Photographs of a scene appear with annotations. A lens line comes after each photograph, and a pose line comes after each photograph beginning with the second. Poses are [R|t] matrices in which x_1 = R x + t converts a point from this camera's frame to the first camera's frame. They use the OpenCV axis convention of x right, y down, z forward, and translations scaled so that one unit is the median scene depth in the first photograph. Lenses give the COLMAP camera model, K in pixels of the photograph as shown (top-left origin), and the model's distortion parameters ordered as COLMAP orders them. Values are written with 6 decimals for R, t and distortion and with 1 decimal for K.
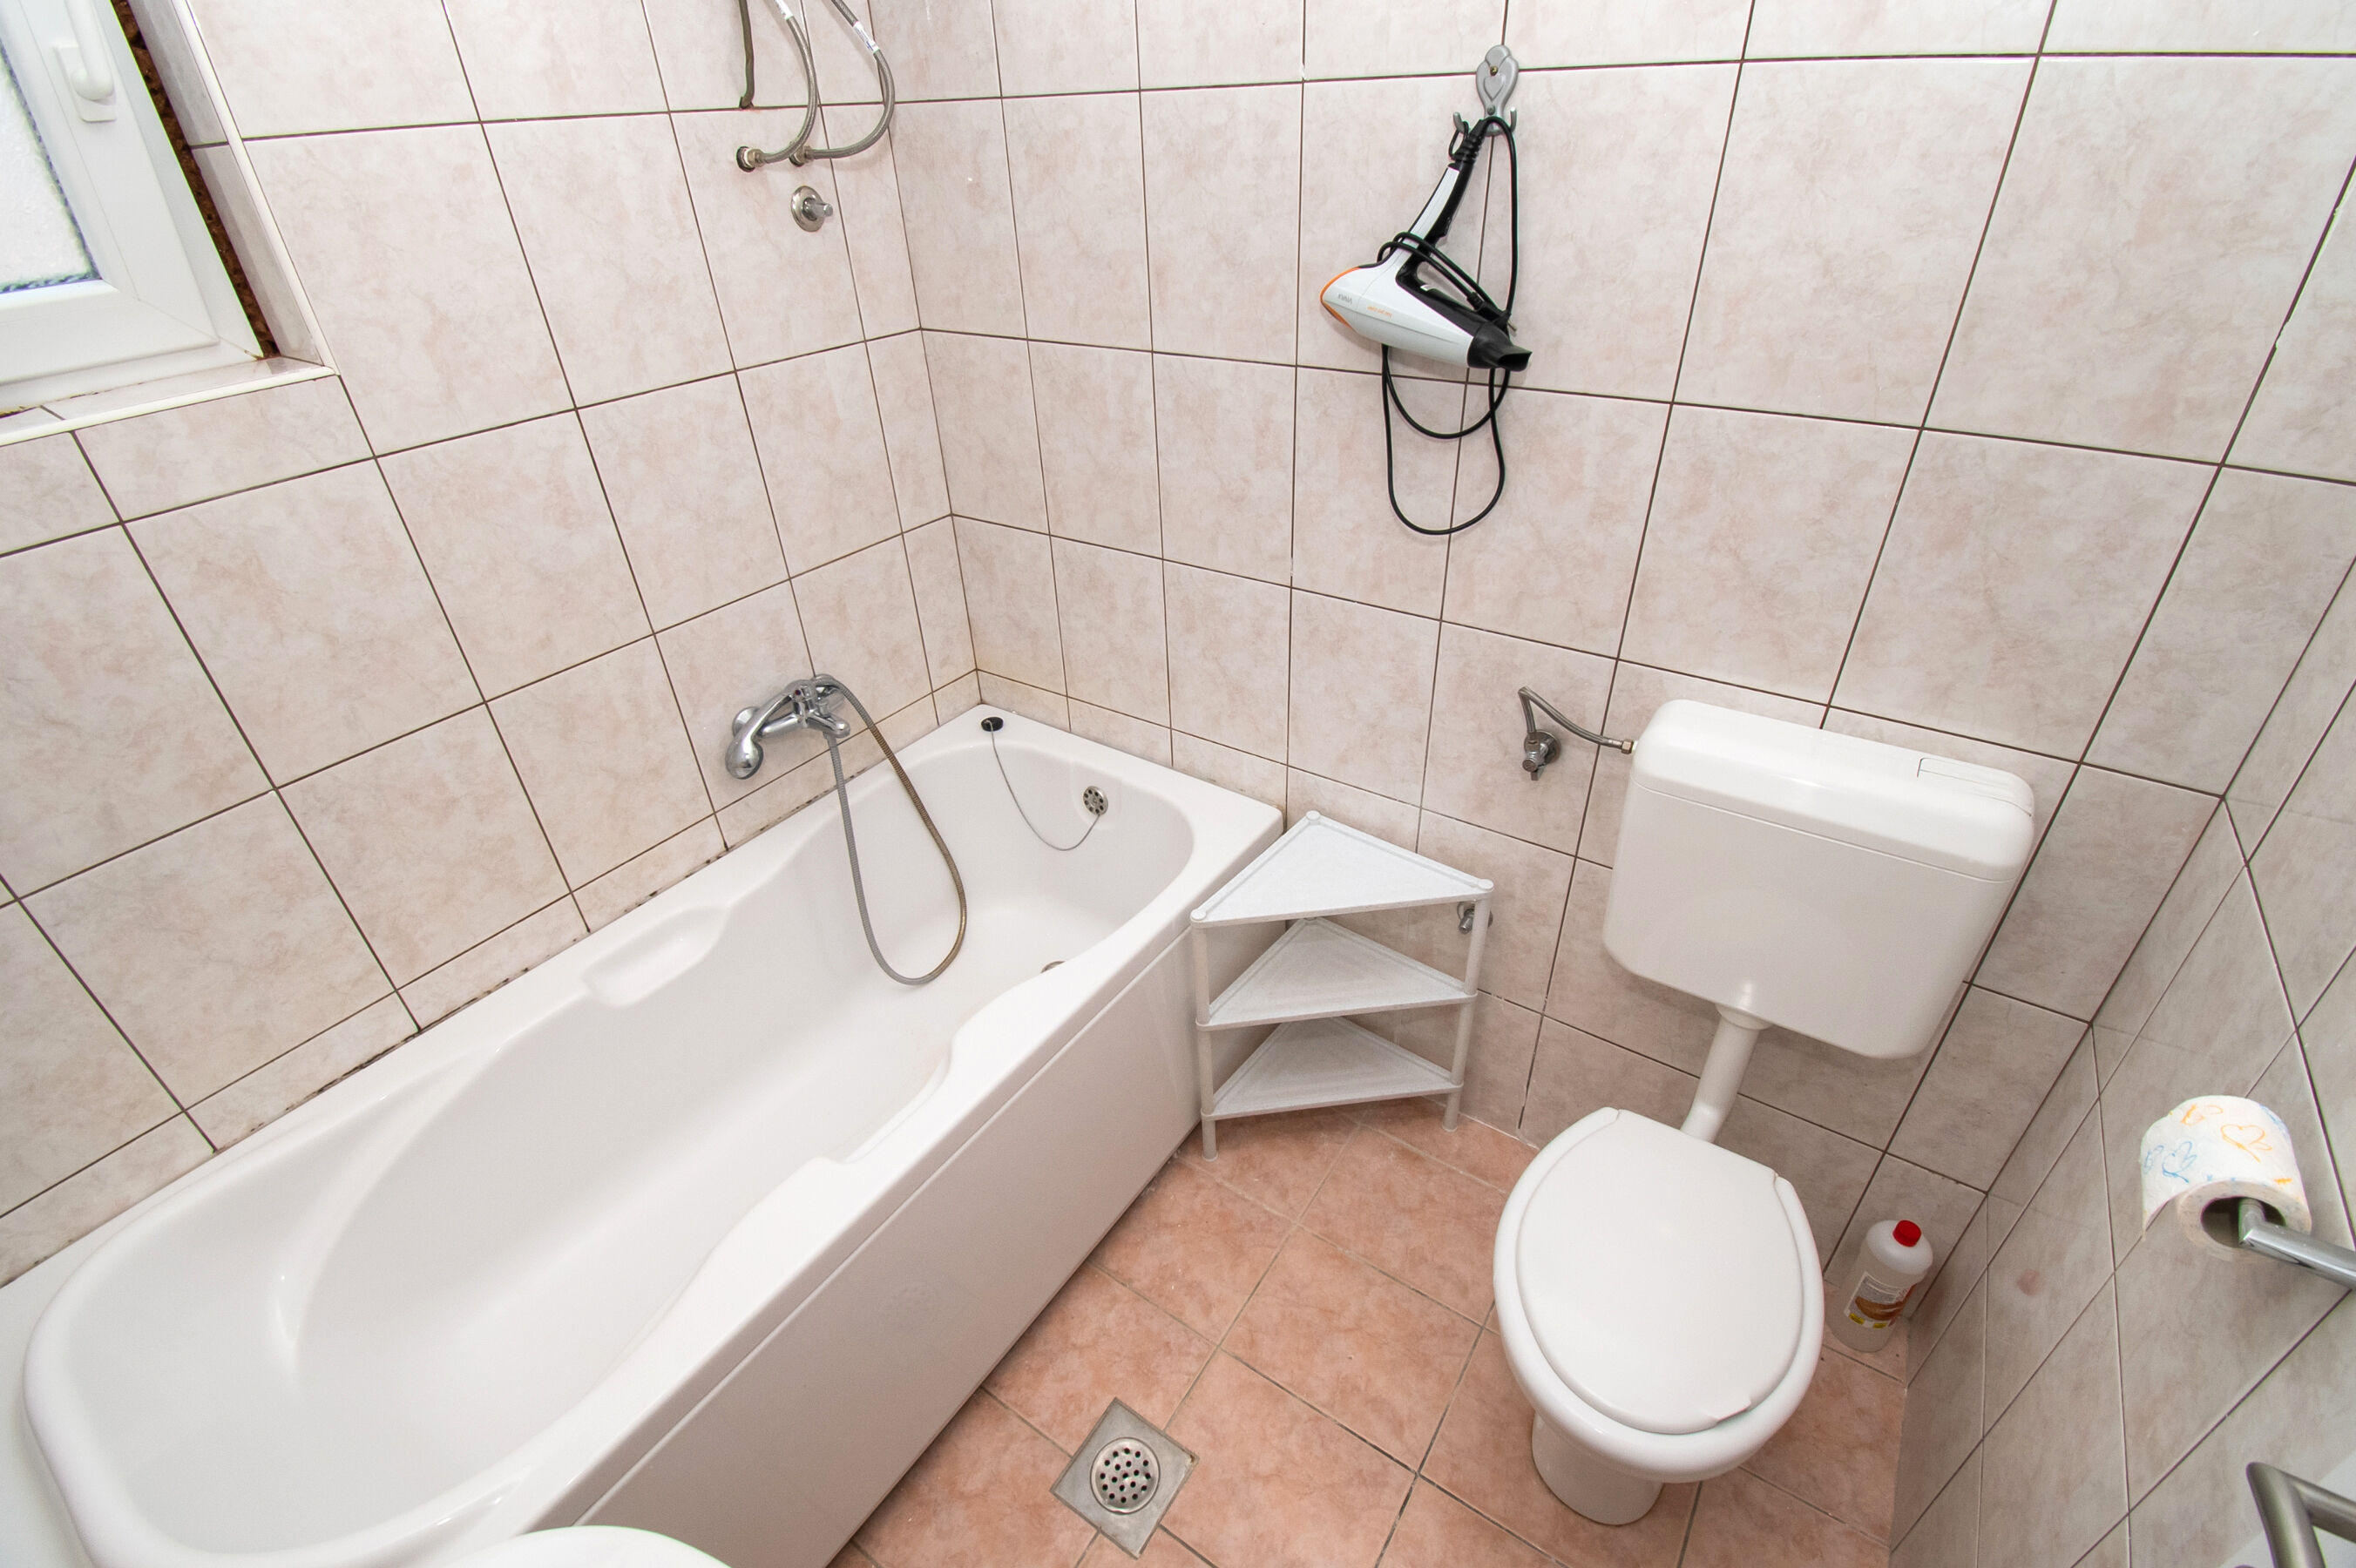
lens RADIAL K [[1041.9, 0, 1183.9], [0, 1041.9, 790.9], [0, 0, 1]] dist [0.013114, -0.024013]
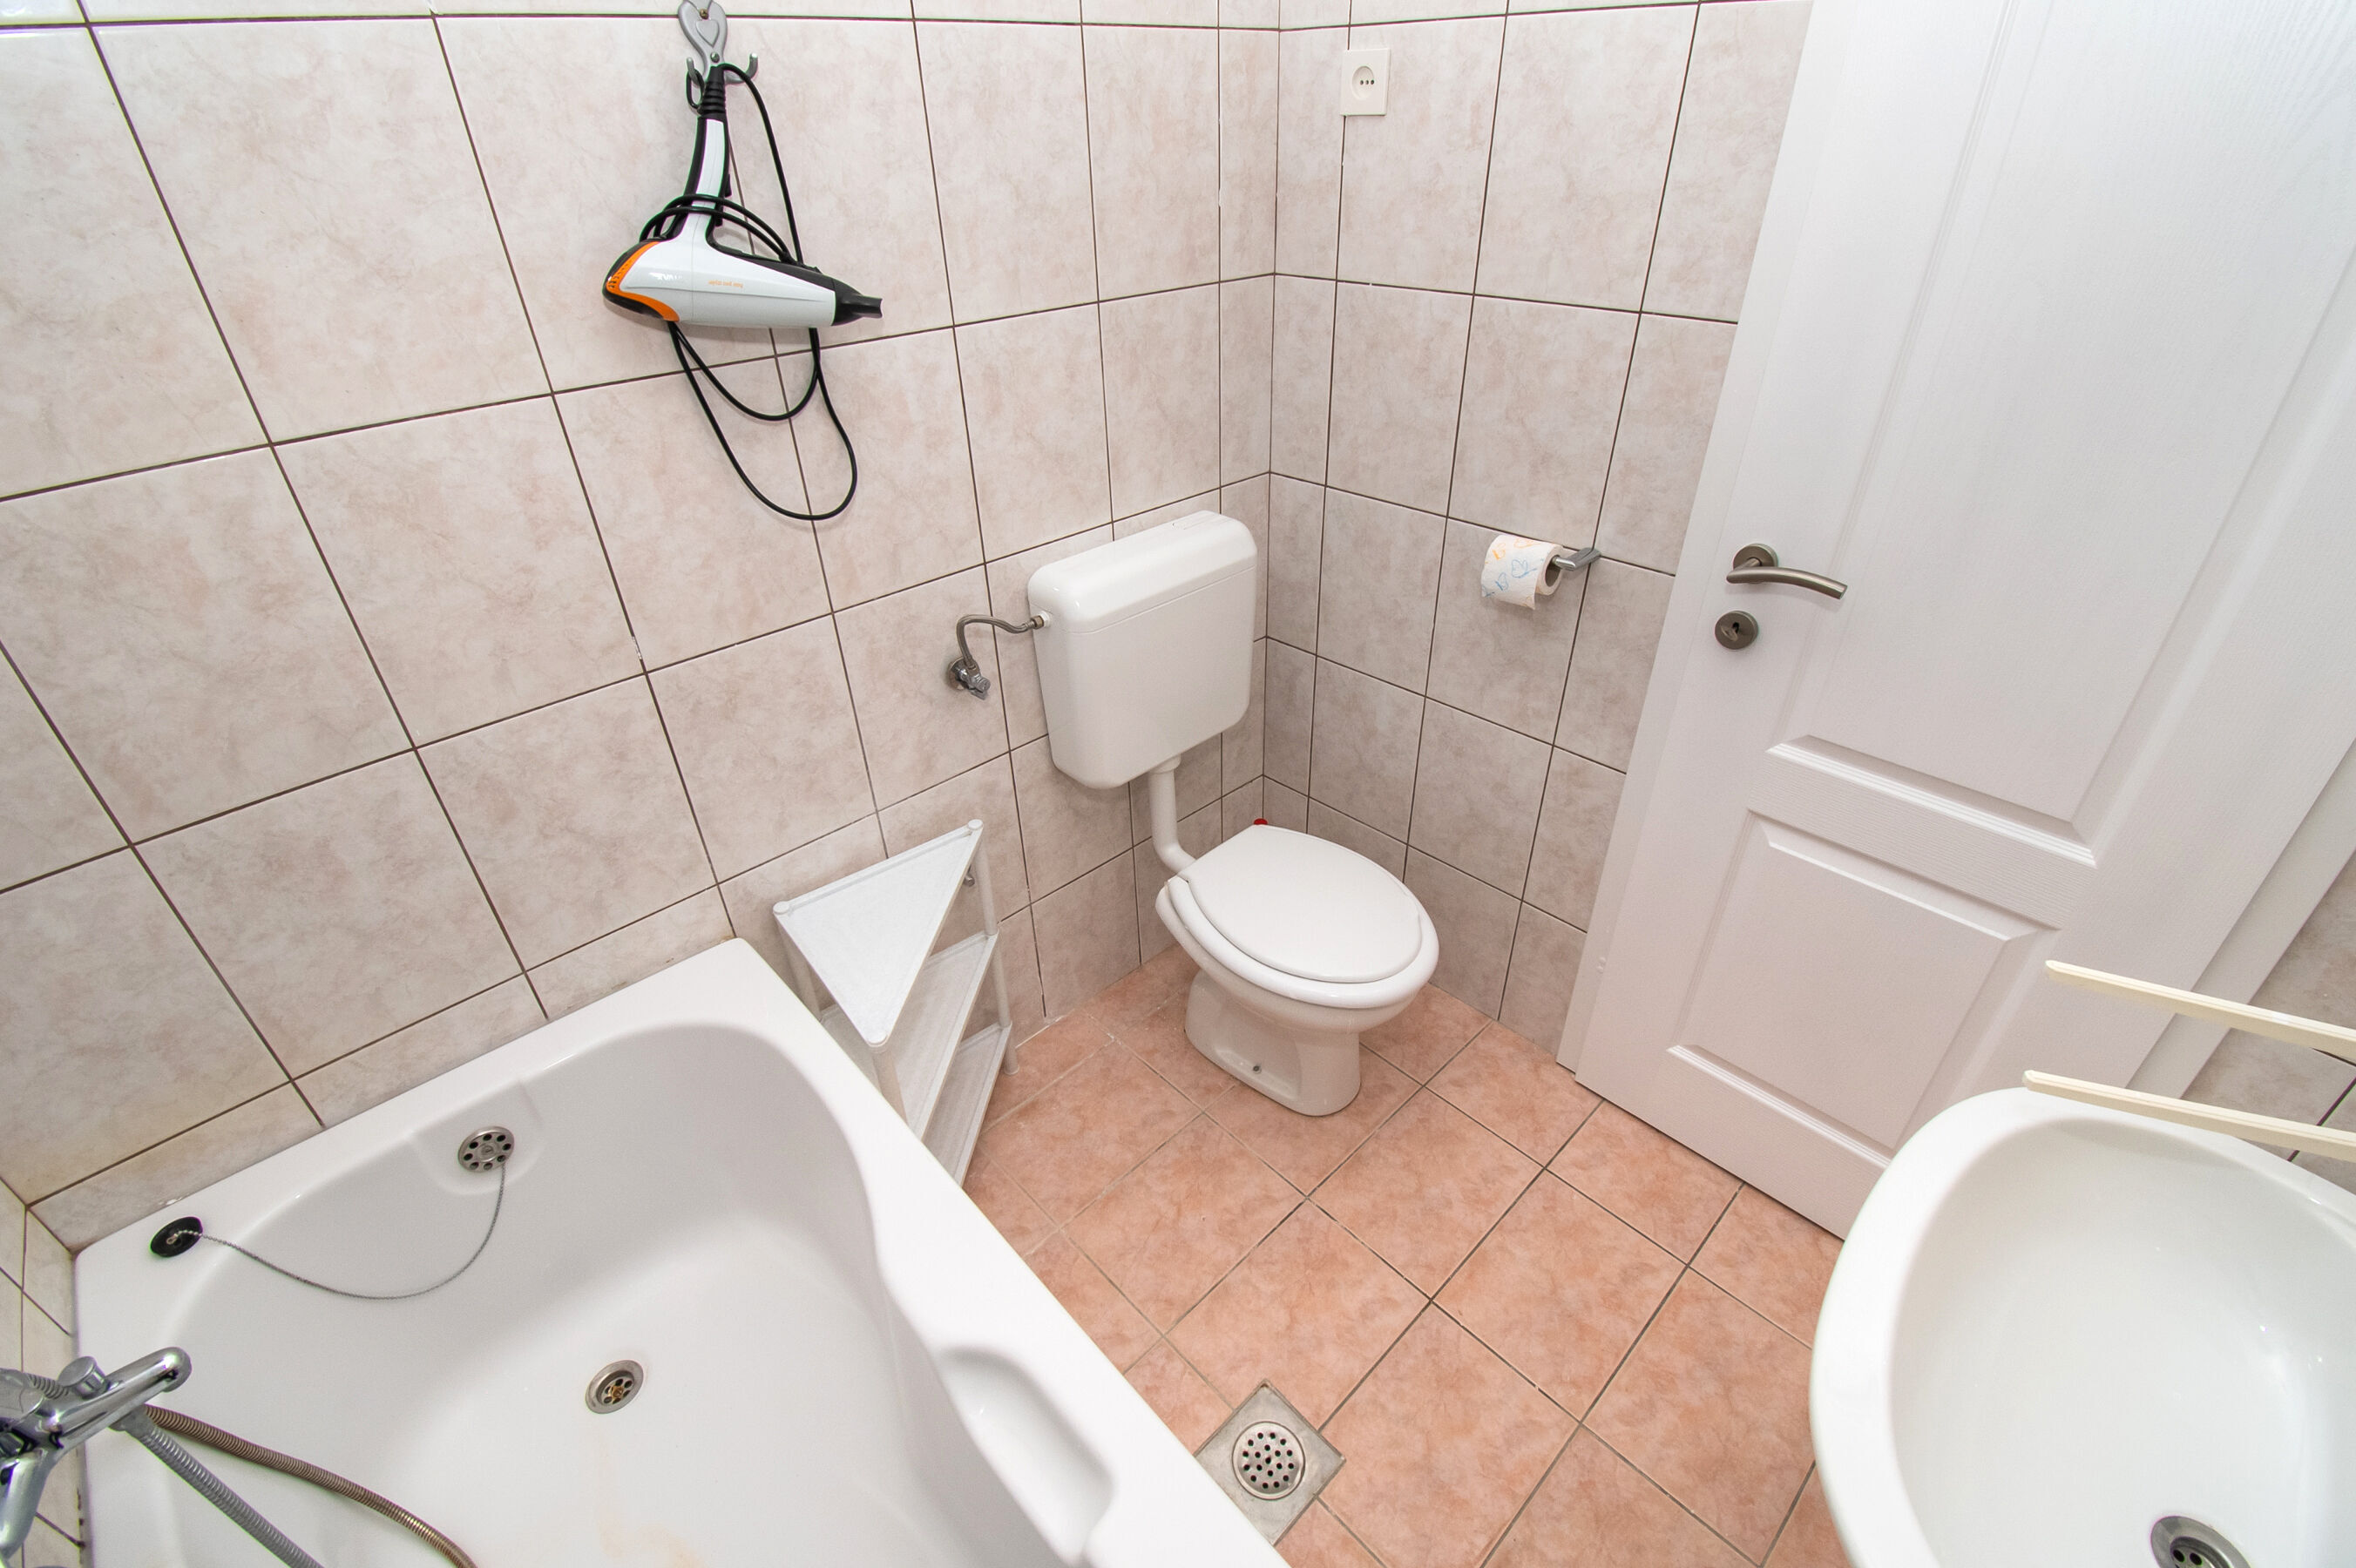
lens RADIAL K [[1041.9, 0, 1183.9], [0, 1041.9, 790.9], [0, 0, 1]] dist [0.013114, -0.024013]
pose [[0.199260, -0.512209, 0.835426, -0.559347], [0.549671, 0.764198, 0.337435, -0.184766], [-0.811269, 0.391973, 0.433821, 0.401079]]
